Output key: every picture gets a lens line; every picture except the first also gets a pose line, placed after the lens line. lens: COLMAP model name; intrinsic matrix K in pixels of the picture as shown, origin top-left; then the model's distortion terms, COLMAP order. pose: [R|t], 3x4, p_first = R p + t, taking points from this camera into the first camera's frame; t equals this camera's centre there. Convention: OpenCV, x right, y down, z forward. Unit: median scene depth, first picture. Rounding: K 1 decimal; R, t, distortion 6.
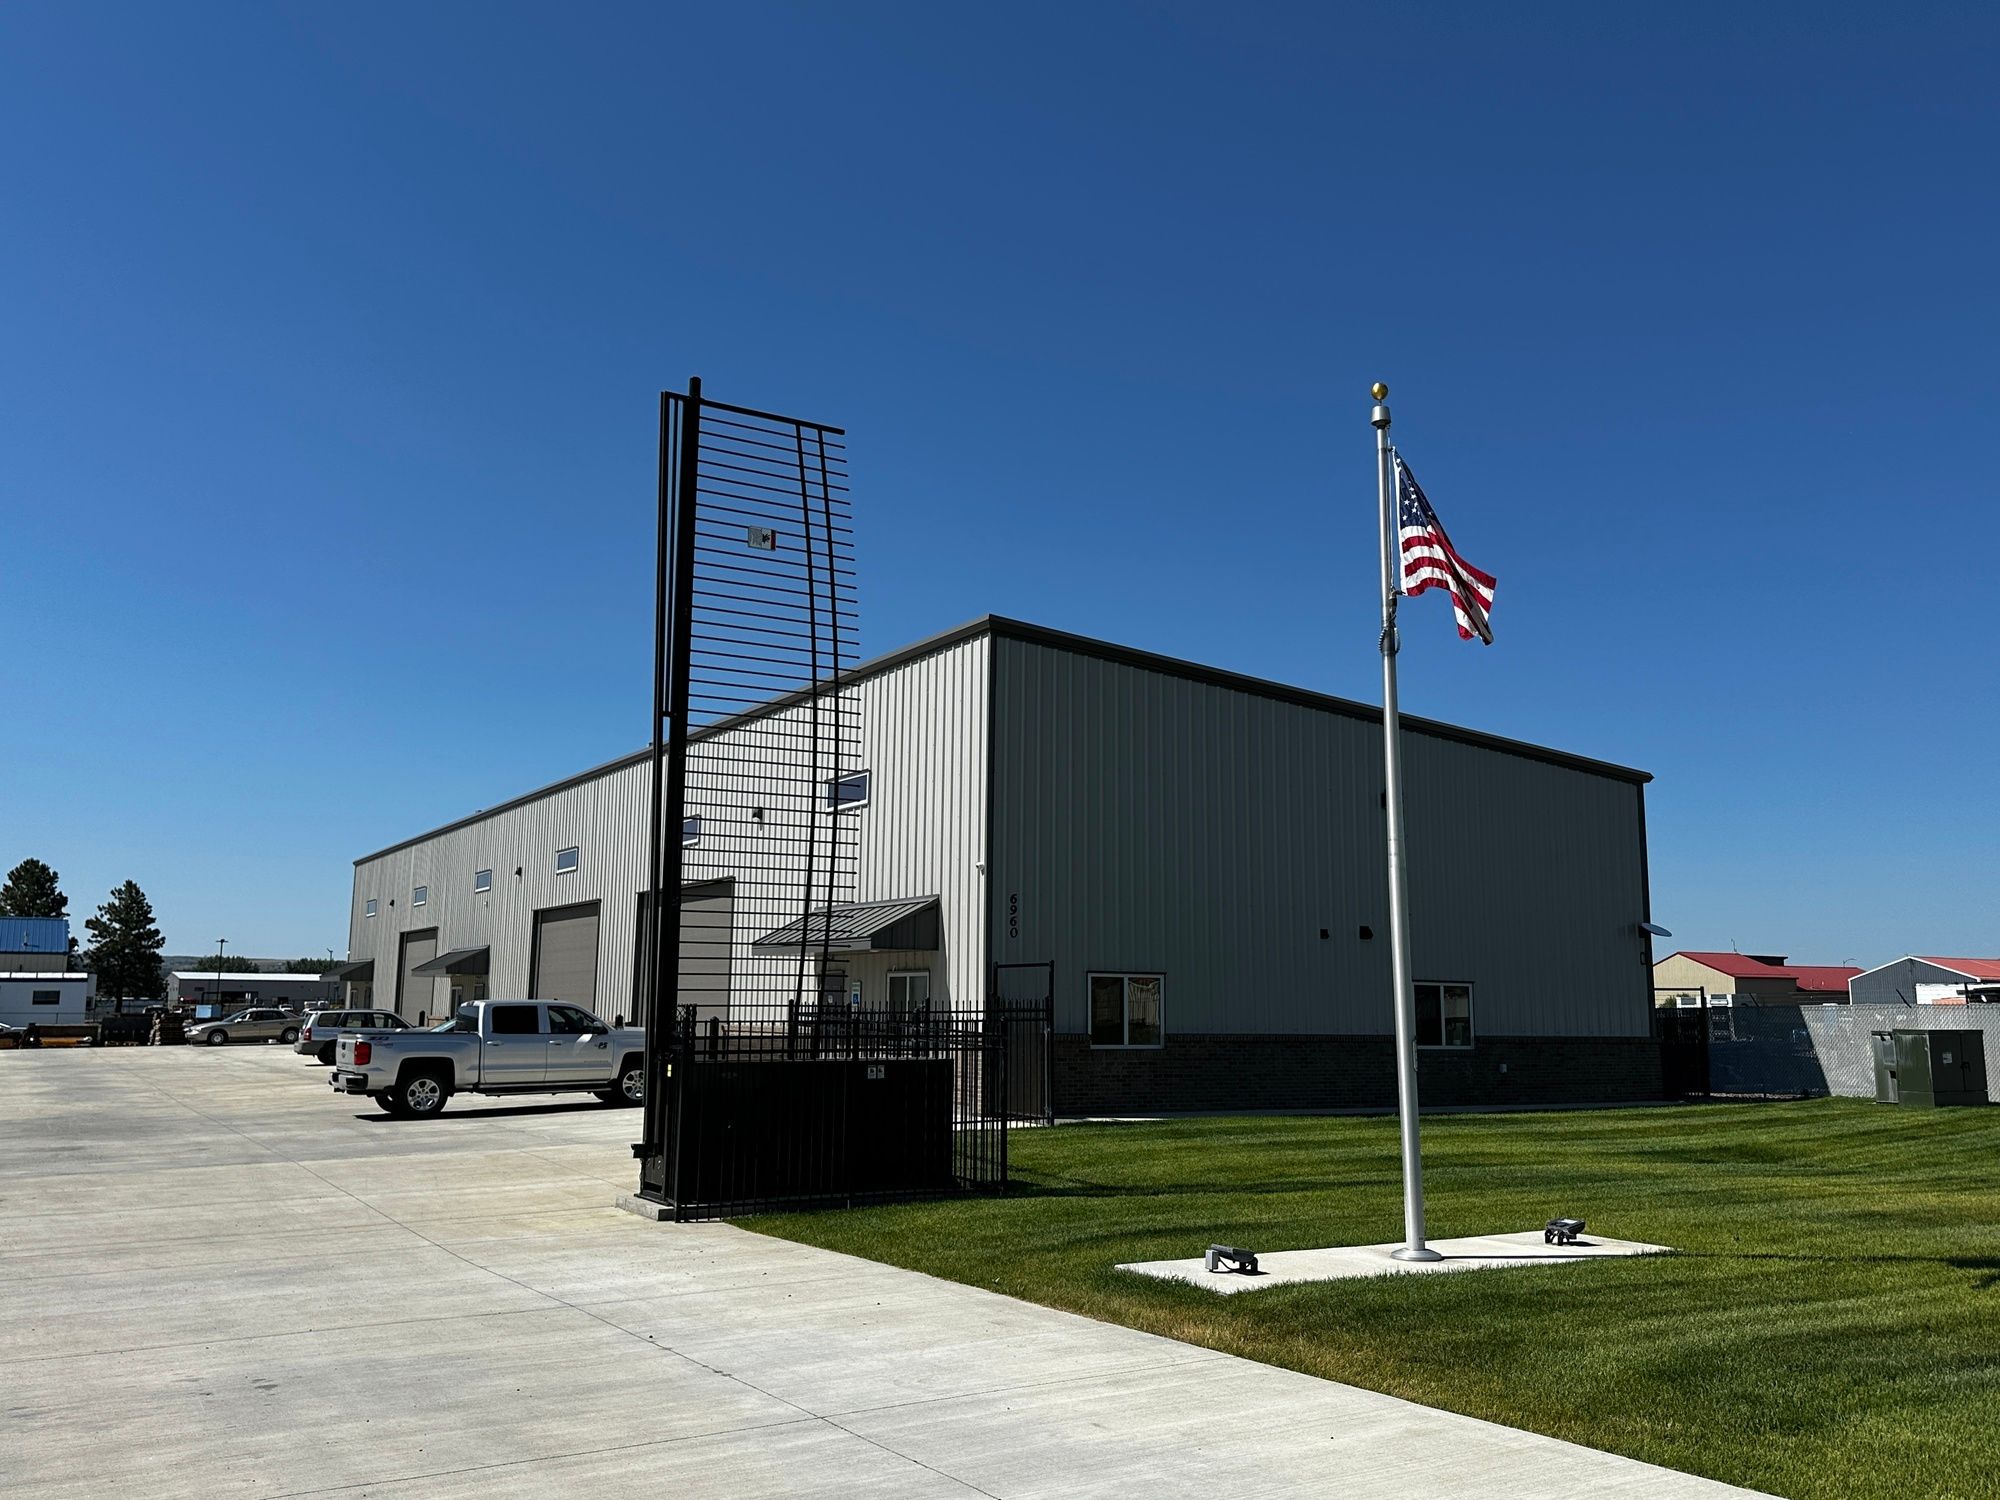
lens RADIAL K [[1631.9, 0, 1000.0], [0, 1631.9, 750.0], [0, 0, 1]] dist [0.137804, -0.220265]
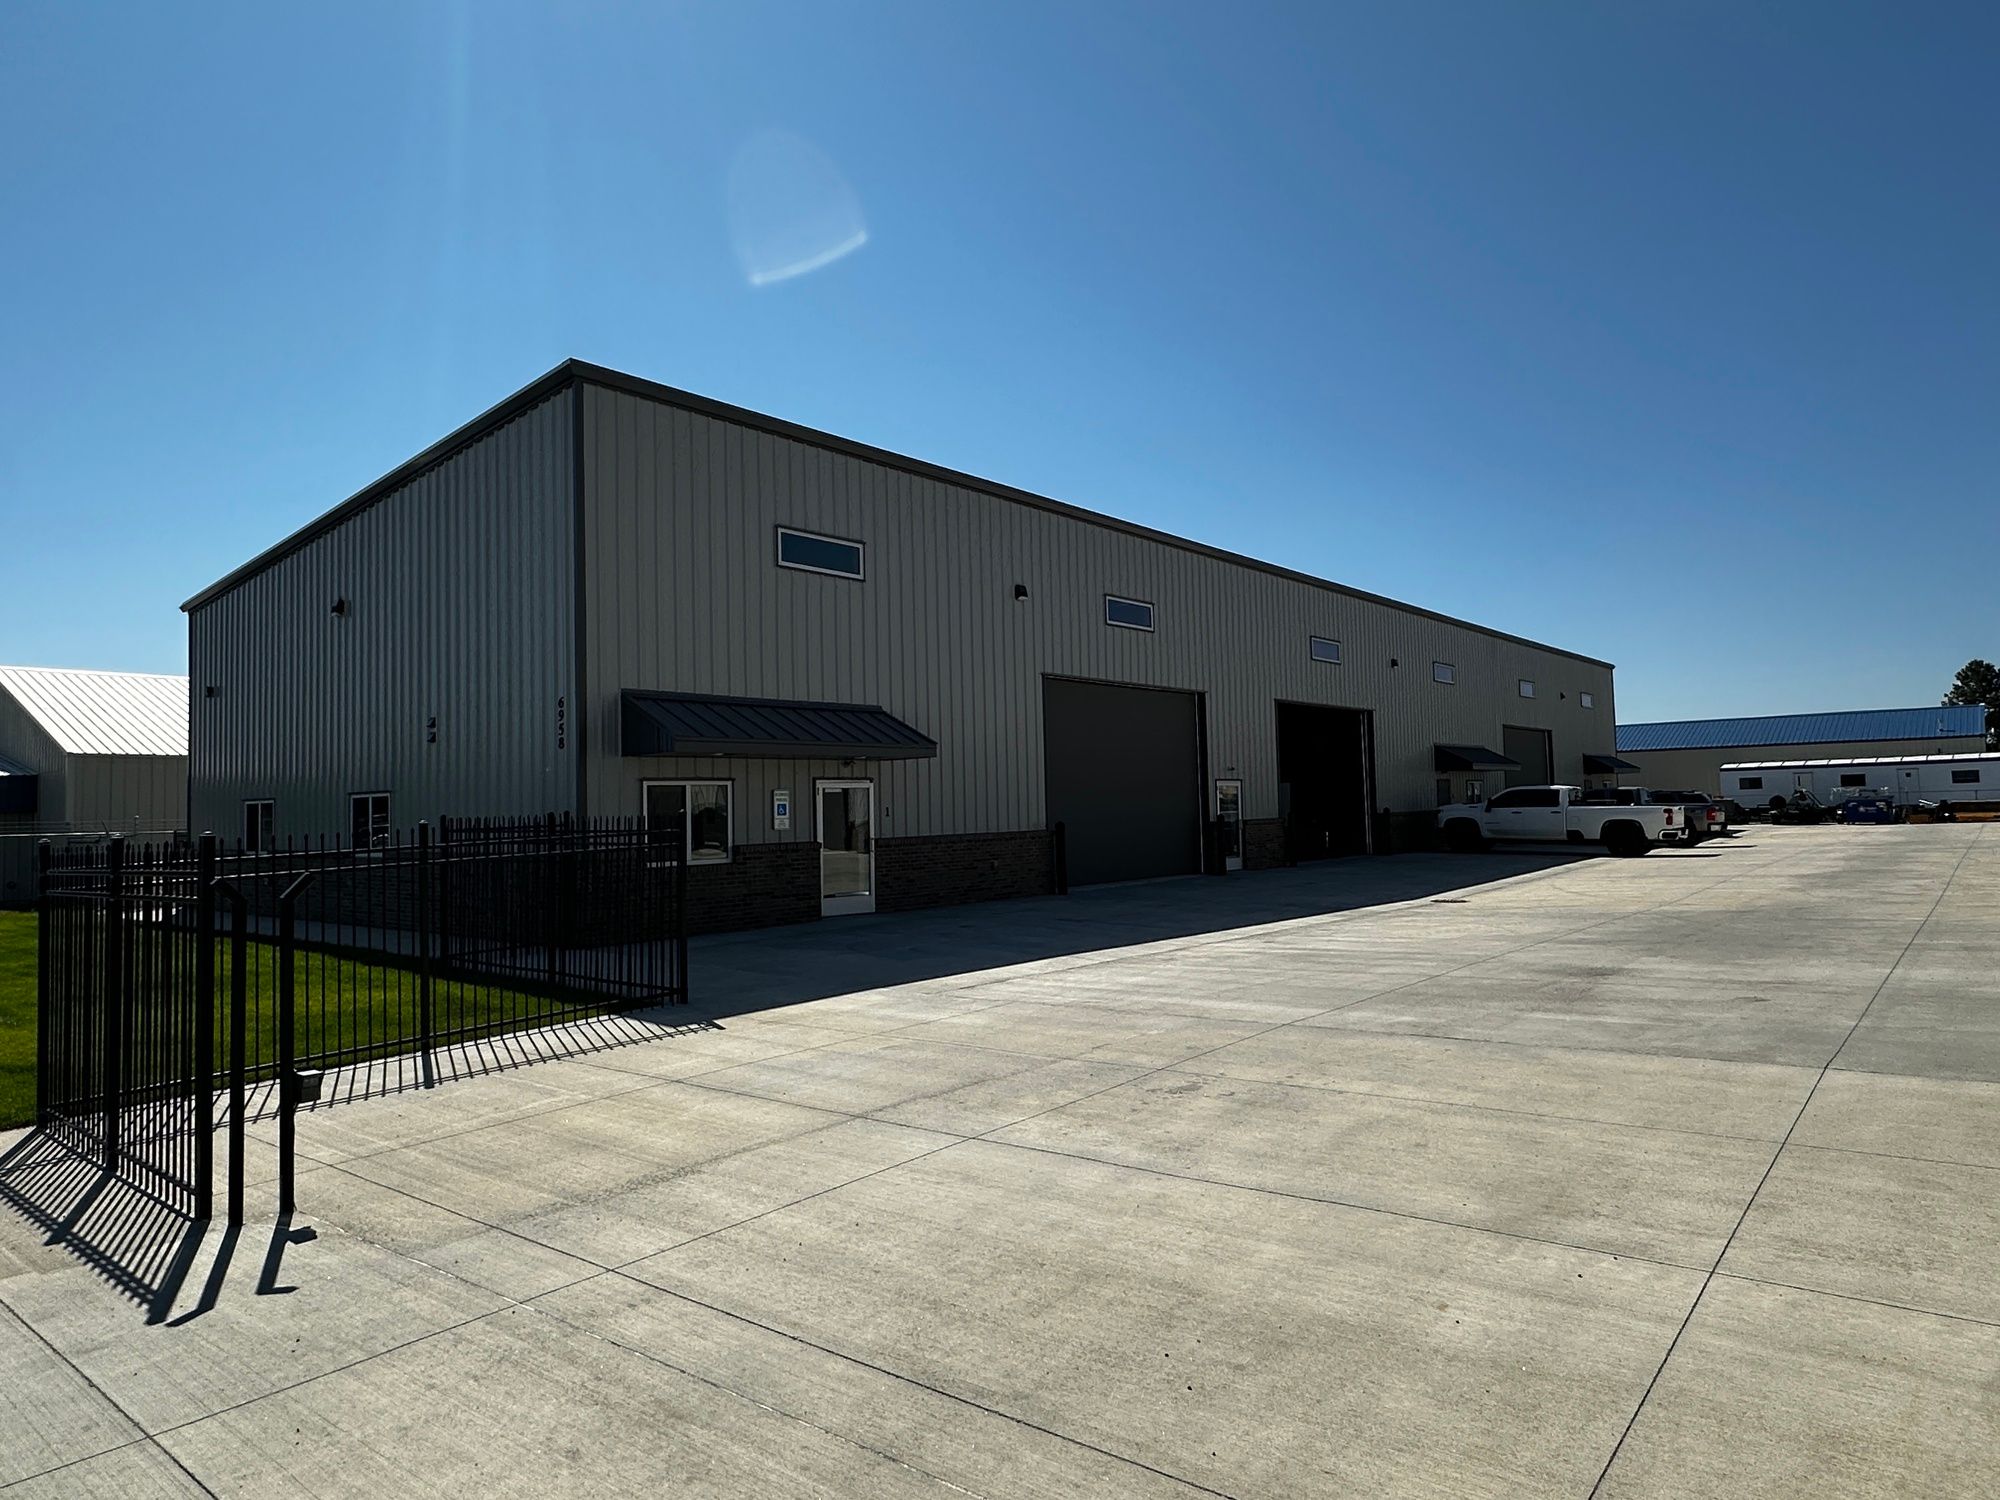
lens RADIAL K [[1206.4, 0, 1002.8], [0, 1206.4, 746.4], [0, 0, 1]] dist [0.003771, 0.000251]
pose [[0.333663, -0.064056, -0.940513, -0.105066], [0.171723, 0.985126, -0.006172, 0.071355], [0.926920, -0.159448, 0.339700, 0.415478]]
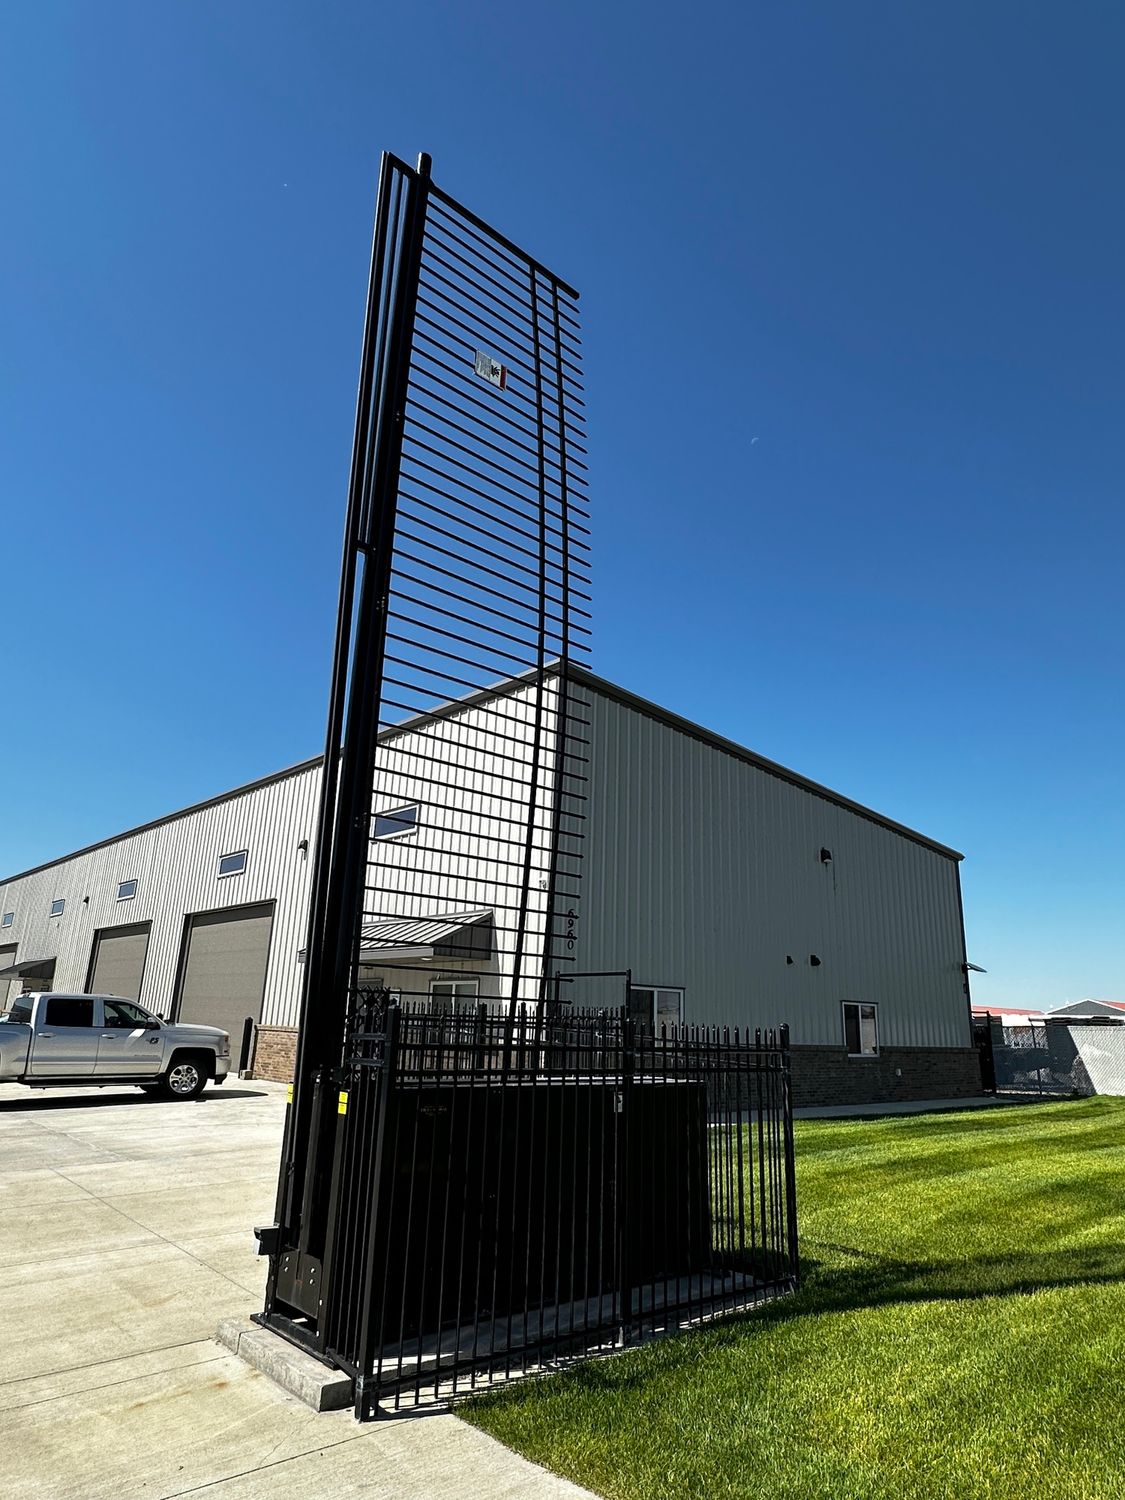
lens RADIAL K [[905.4, 0, 563.0], [0, 905.4, 756.8], [0, 0, 1]] dist [-0.010827, -0.001225]
pose [[0.979584, 0.078524, 0.185065, -0.093653], [-0.054190, 0.989625, -0.133066, 0.054910], [-0.193594, 0.120321, 0.973676, 0.322859]]
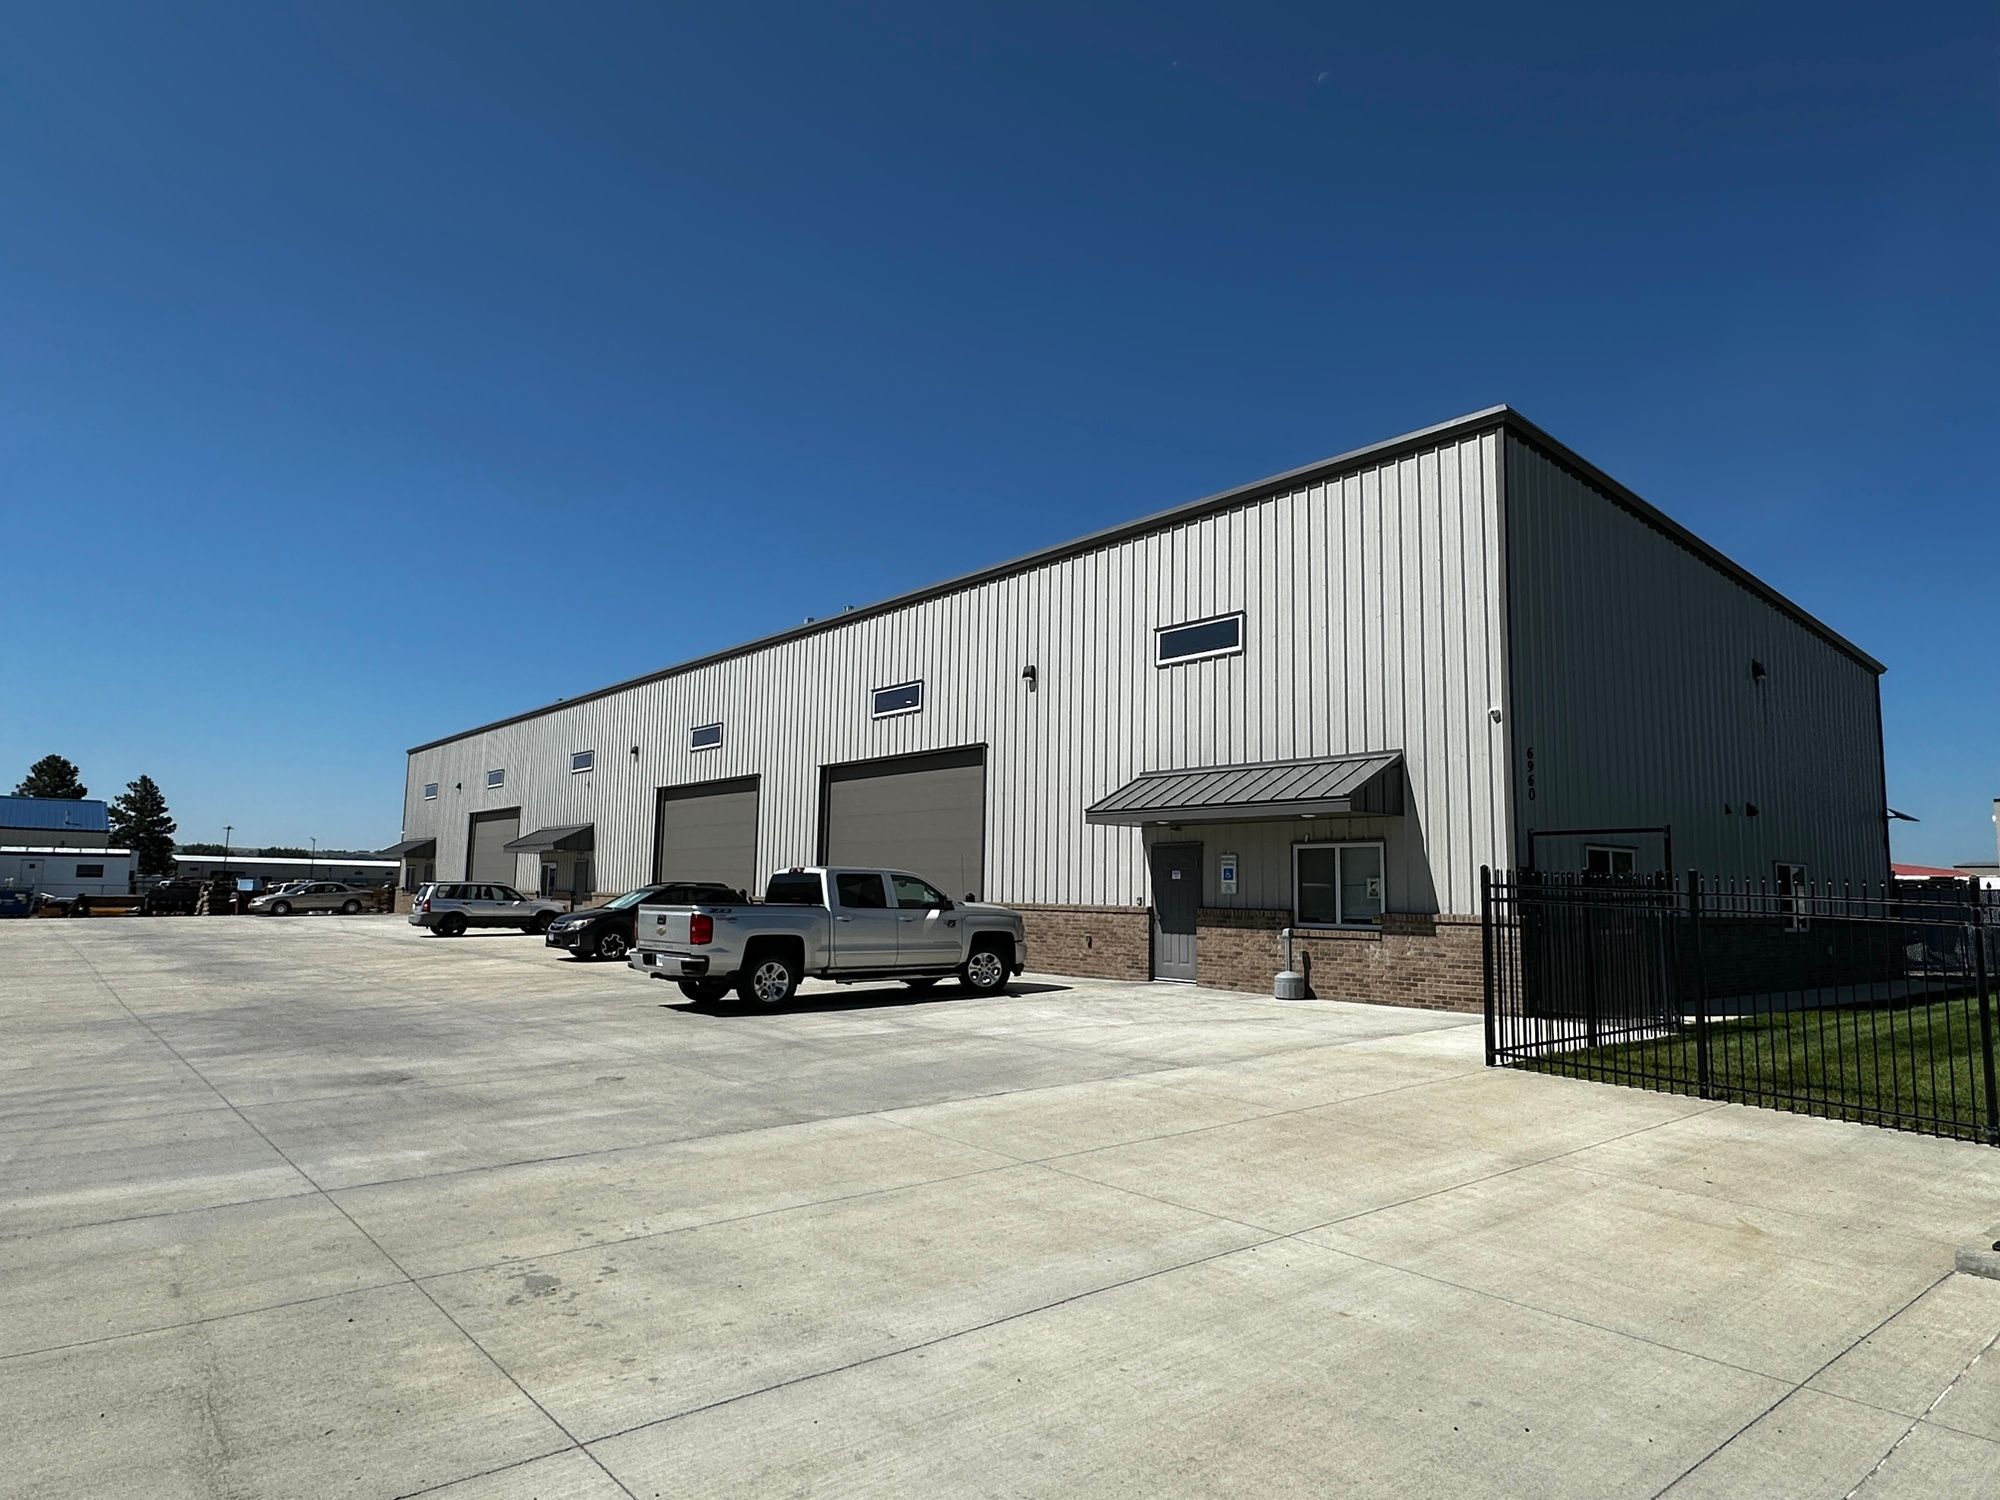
lens RADIAL K [[1206.4, 0, 1002.8], [0, 1206.4, 746.4], [0, 0, 1]] dist [0.003771, 0.000251]
pose [[0.988282, 0.027958, 0.150060, -0.276778], [-0.032904, 0.998991, 0.030577, 0.062501], [-0.149053, -0.035156, 0.988204, 0.352591]]
